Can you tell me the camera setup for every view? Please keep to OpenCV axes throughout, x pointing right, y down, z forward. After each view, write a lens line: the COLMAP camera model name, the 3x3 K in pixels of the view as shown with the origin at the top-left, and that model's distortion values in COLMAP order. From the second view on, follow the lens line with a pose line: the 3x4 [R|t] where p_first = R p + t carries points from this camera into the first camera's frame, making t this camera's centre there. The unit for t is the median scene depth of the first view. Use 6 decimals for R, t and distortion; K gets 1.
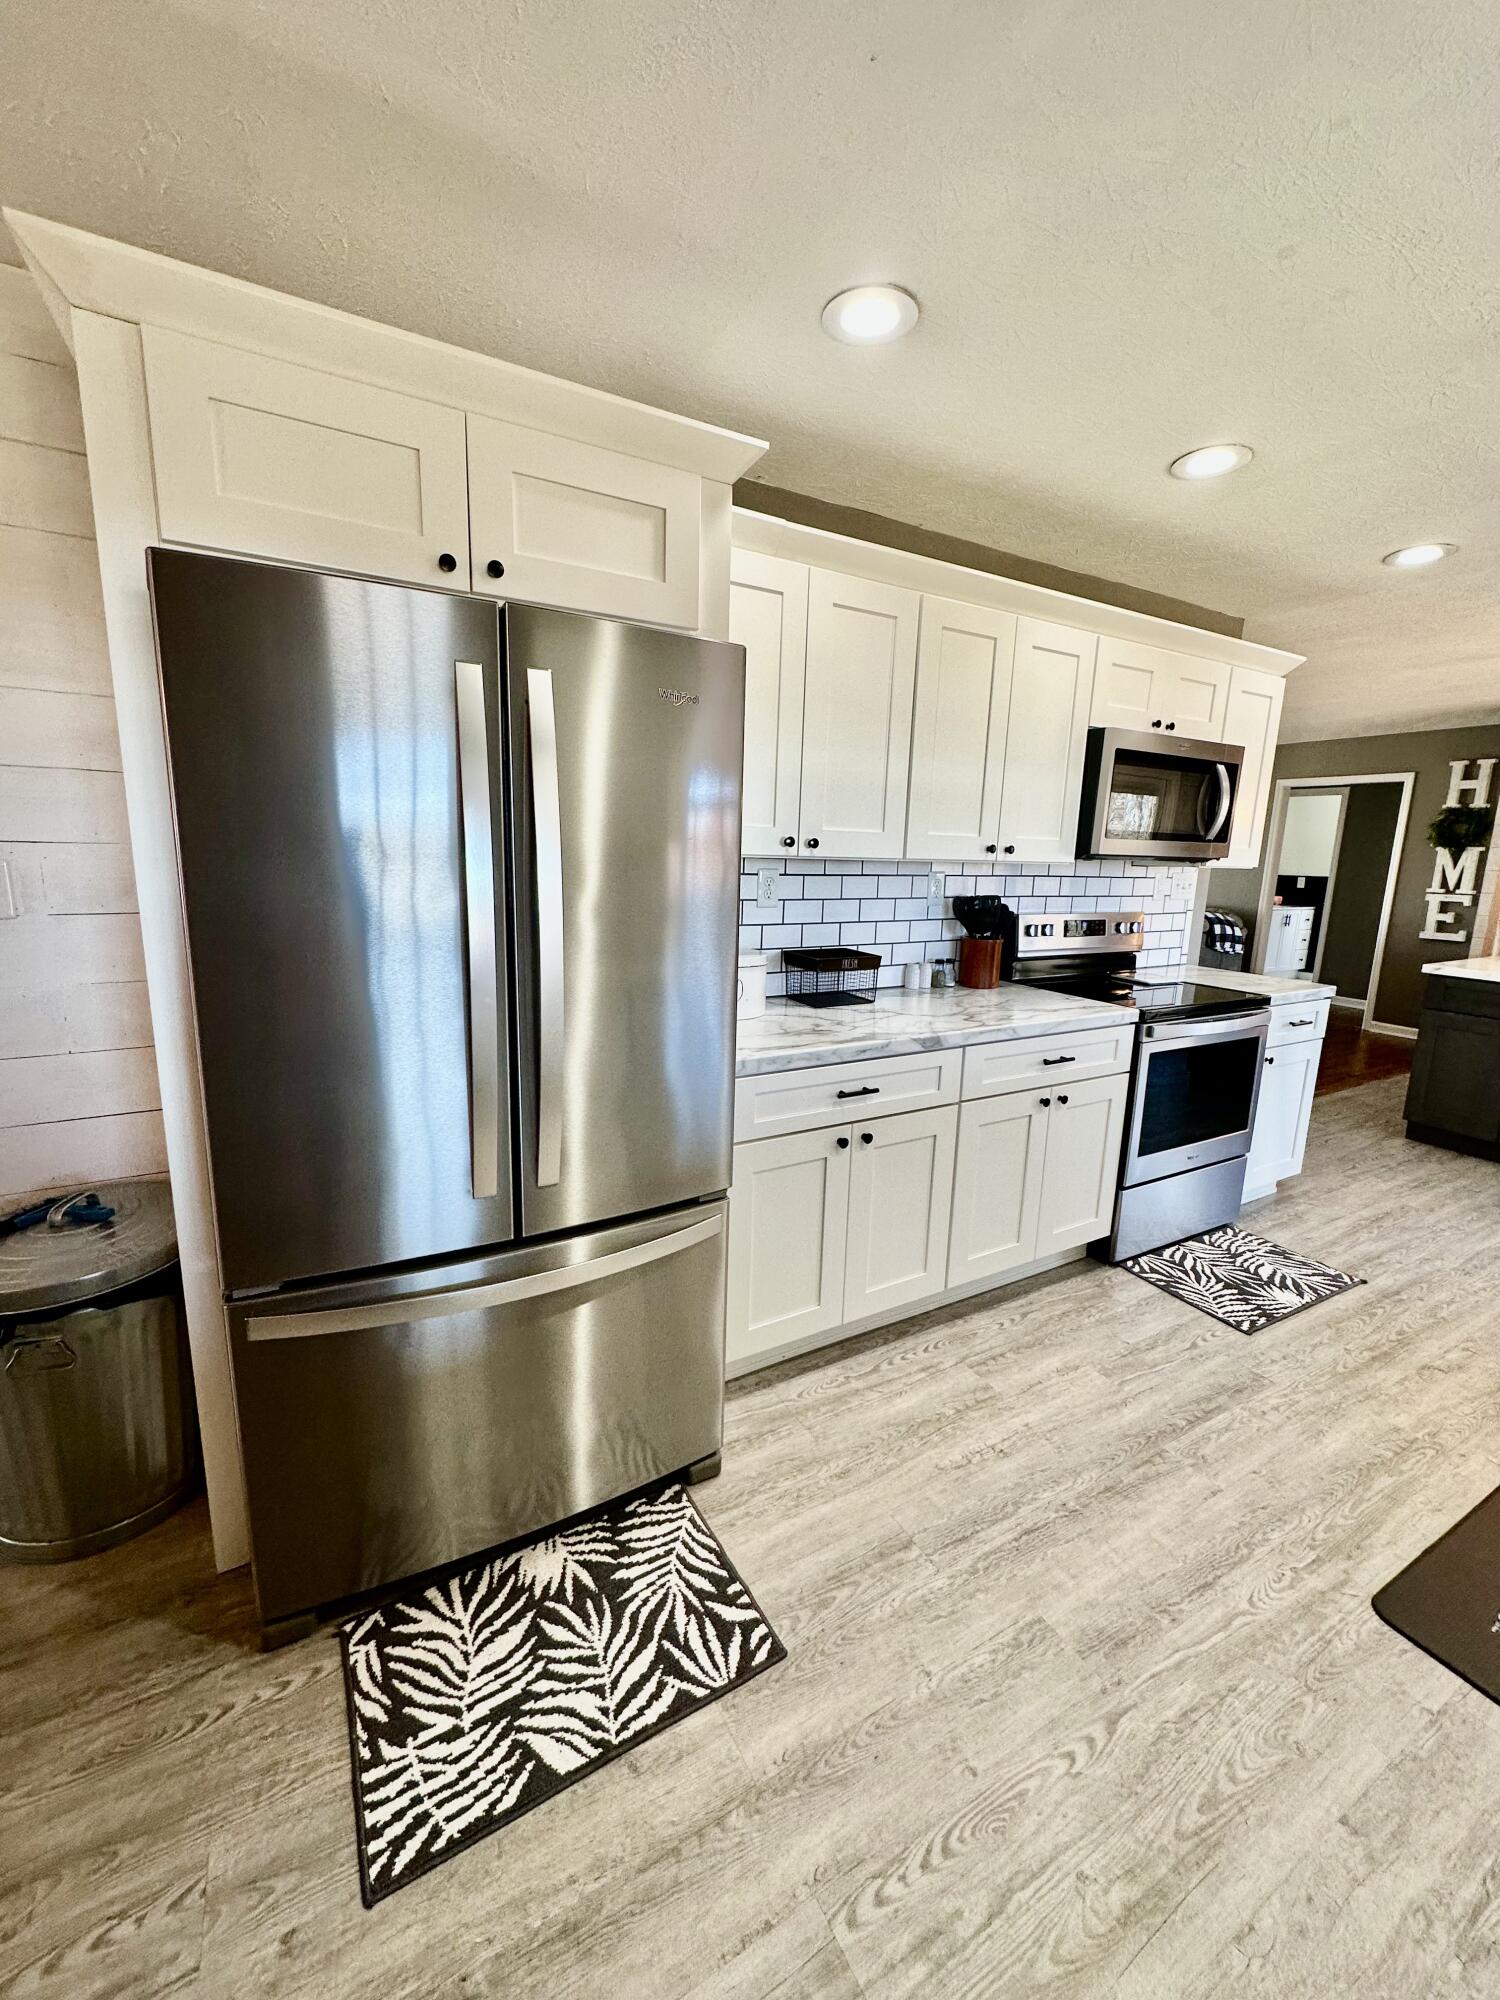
lens RADIAL K [[797.1, 0, 749.2], [0, 797.1, 1001.4], [0, 0, 1]] dist [0.001329, -0.000009]
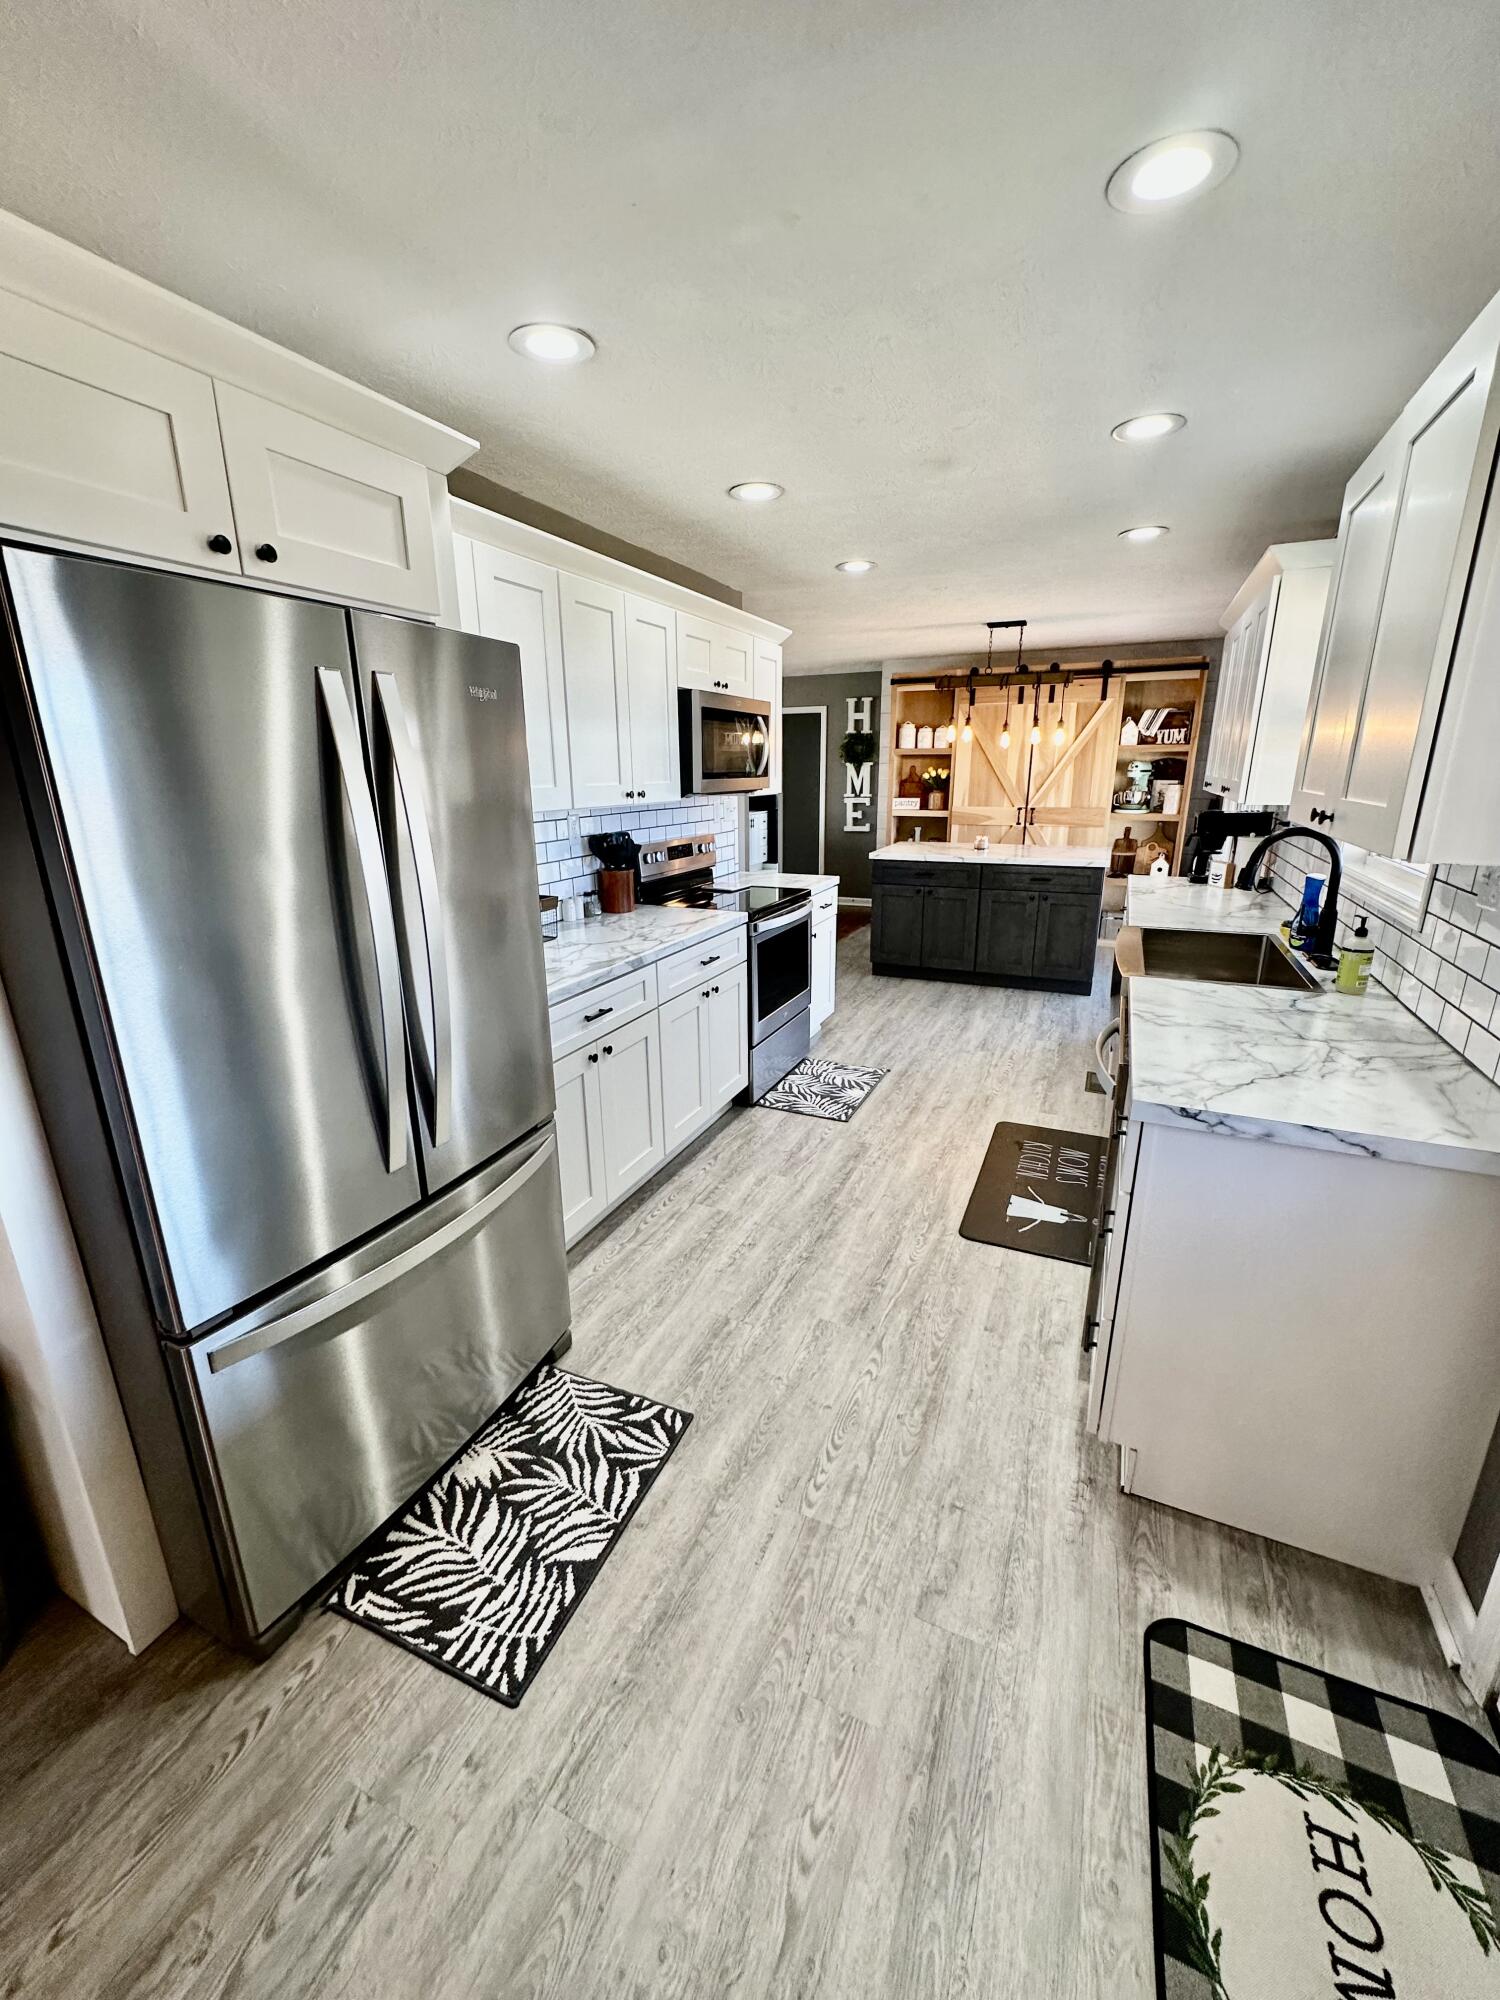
lens RADIAL K [[797.1, 0, 749.3], [0, 797.1, 1003.3], [0, 0, 1]] dist [0.001329, -0.000009]
pose [[0.805309, -0.201976, 0.557390, -0.418142], [0.143740, 0.978645, 0.146948, -0.054300], [-0.575167, -0.038220, 0.817143, -0.126883]]
